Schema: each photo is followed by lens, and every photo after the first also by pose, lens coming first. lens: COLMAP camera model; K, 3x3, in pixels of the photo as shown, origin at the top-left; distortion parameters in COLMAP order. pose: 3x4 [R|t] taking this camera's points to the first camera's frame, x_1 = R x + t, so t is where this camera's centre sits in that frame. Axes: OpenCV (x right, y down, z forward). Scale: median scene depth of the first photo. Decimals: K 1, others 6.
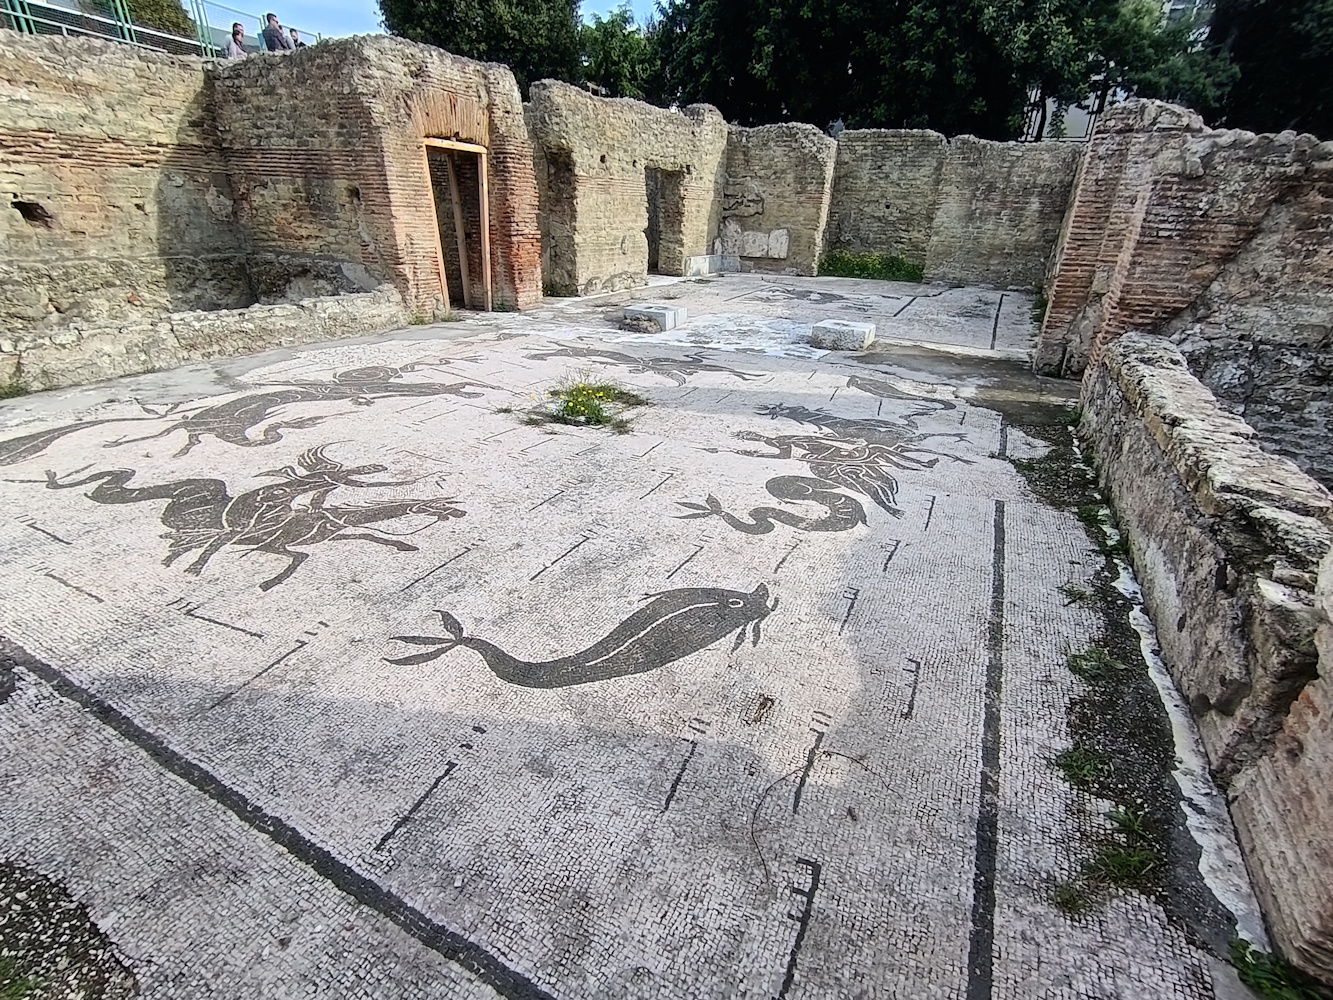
lens RADIAL K [[652.0, 0, 667.8], [0, 652.0, 495.8], [0, 0, 1]] dist [-0.008879, -0.000805]
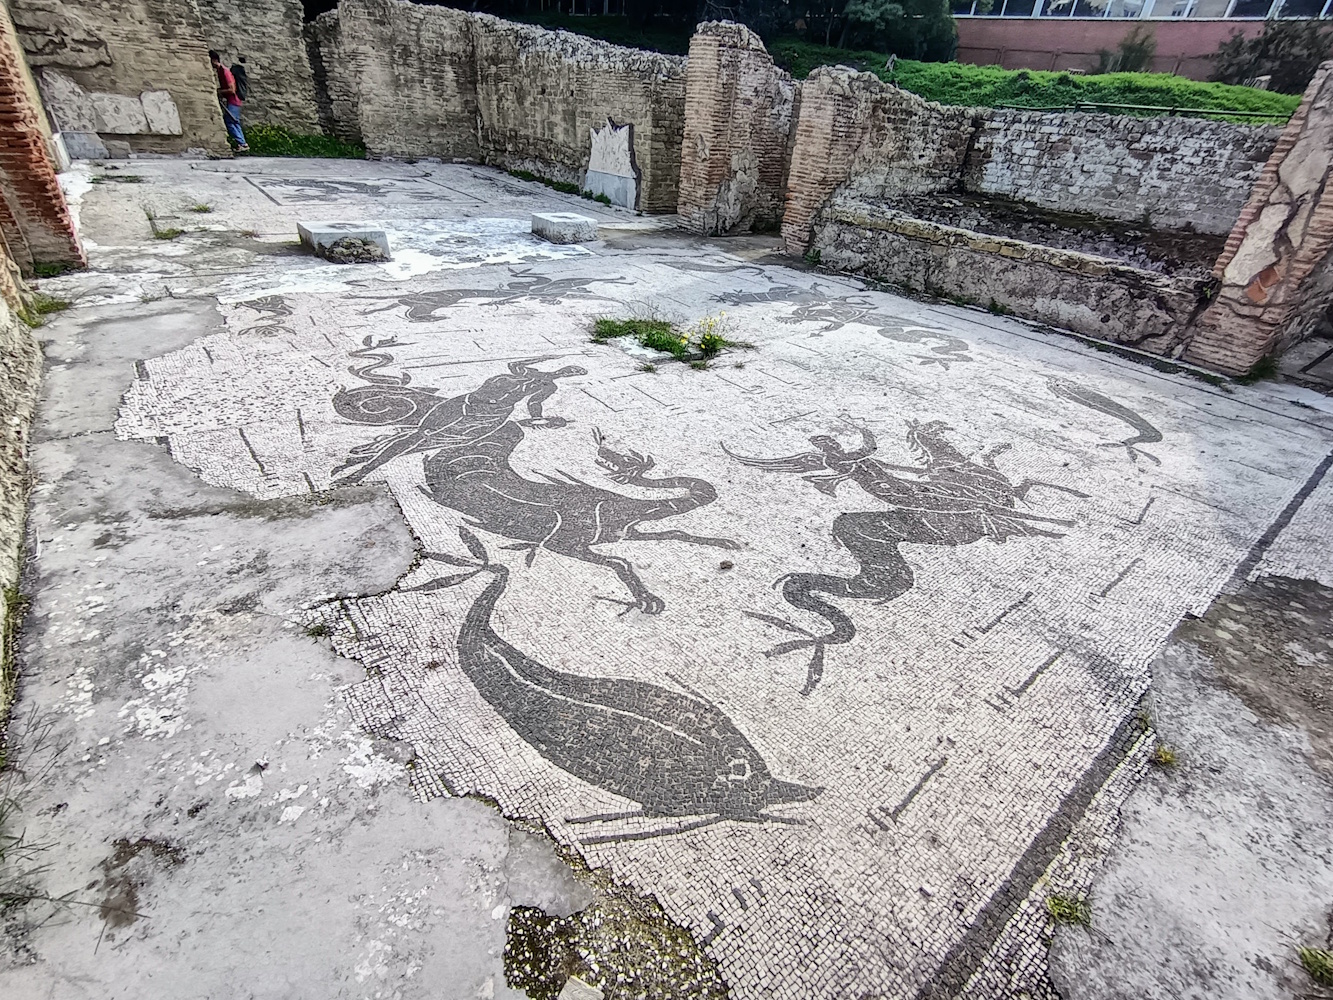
lens RADIAL K [[652.0, 0, 667.6], [0, 652.0, 504.9], [0, 0, 1]] dist [-0.008879, -0.000805]
pose [[0.400162, -0.473832, 0.784445, -0.447612], [0.304633, 0.876066, 0.373775, -0.128399], [-0.864332, 0.089398, 0.494913, 0.251542]]
